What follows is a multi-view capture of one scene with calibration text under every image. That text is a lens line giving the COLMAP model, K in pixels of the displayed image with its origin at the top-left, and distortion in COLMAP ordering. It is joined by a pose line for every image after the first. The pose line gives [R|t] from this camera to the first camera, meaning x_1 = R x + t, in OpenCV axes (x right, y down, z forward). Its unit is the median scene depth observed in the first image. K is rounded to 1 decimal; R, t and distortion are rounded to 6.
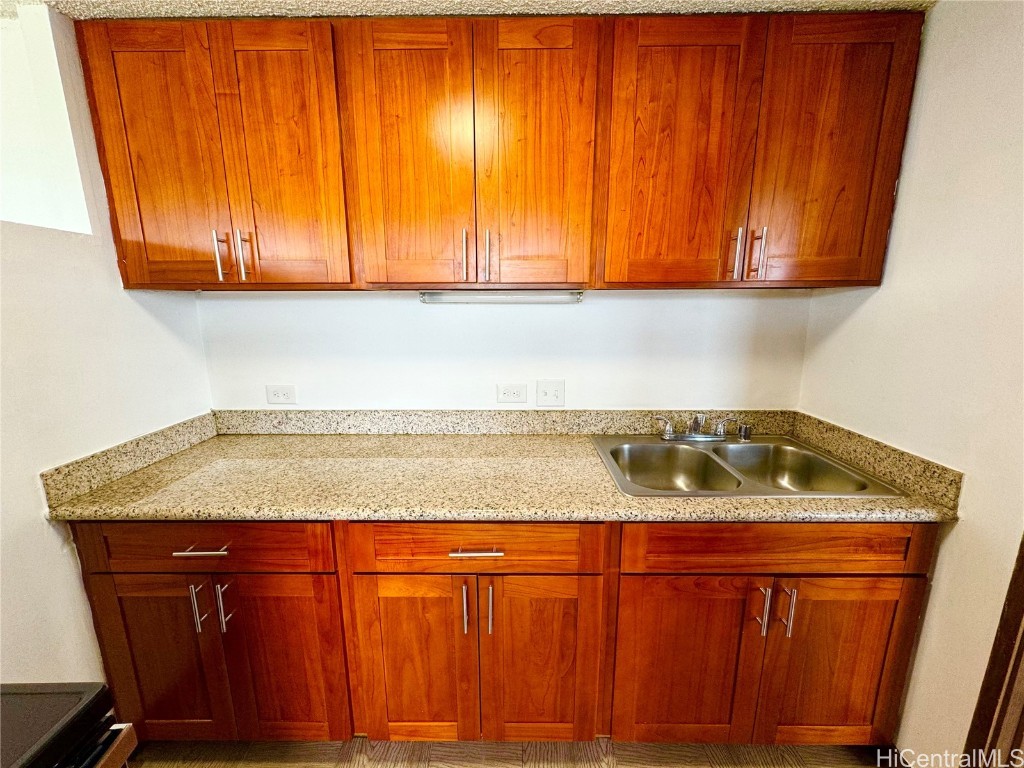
lens RADIAL K [[408.6, 0, 512.0], [0, 408.6, 384.0], [0, 0, 1]] dist [-0.001026, -0.000191]
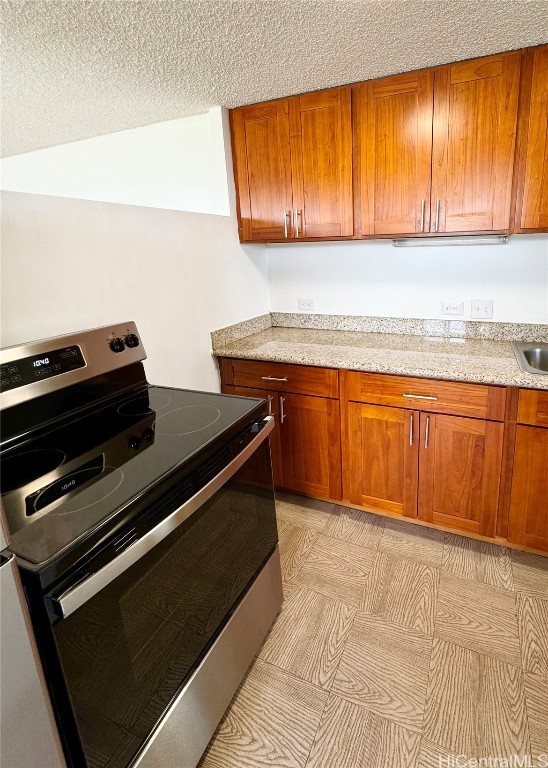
lens RADIAL K [[622.6, 0, 276.9], [0, 622.6, 386.0], [0, 0, 1]] dist [-0.002979, -0.002904]
pose [[0.932122, 0.051620, -0.358447, 0.271599], [-0.045940, 0.998647, 0.024350, 0.329470], [0.359219, -0.006230, 0.933233, -1.540705]]
